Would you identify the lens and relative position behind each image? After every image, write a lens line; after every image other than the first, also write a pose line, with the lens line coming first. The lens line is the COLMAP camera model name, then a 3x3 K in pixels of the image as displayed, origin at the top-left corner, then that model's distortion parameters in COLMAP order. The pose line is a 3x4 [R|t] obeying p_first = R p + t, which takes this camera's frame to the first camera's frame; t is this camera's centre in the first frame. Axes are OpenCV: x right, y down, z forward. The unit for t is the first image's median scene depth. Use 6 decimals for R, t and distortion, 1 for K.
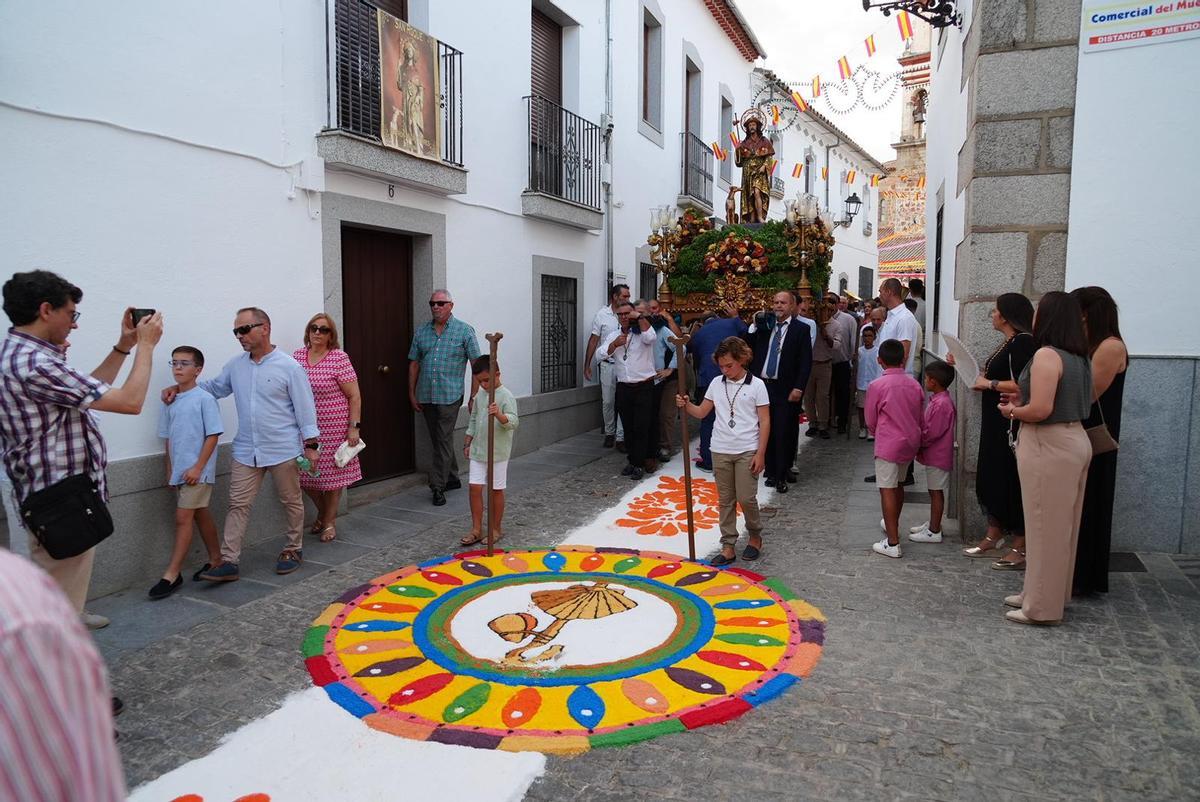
lens RADIAL K [[773.9, 0, 621.7], [0, 773.9, 395.7], [0, 0, 1]] dist [-0.004779, -0.003988]
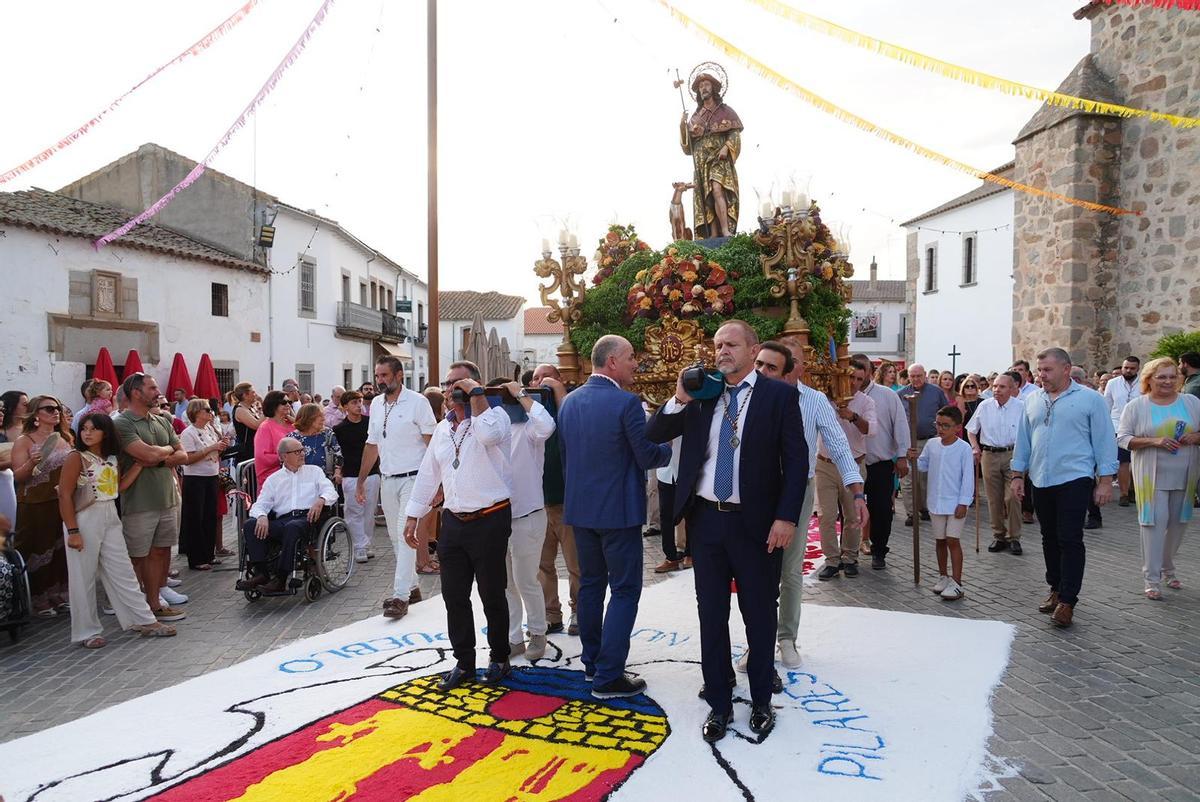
lens RADIAL K [[773.9, 0, 621.7], [0, 773.9, 395.7], [0, 0, 1]] dist [-0.004779, -0.003988]
pose [[0.998100, -0.030561, -0.053499, 0.143484], [0.023403, 0.991283, -0.129655, -0.025788], [0.056996, 0.128156, 0.990115, 0.462345]]
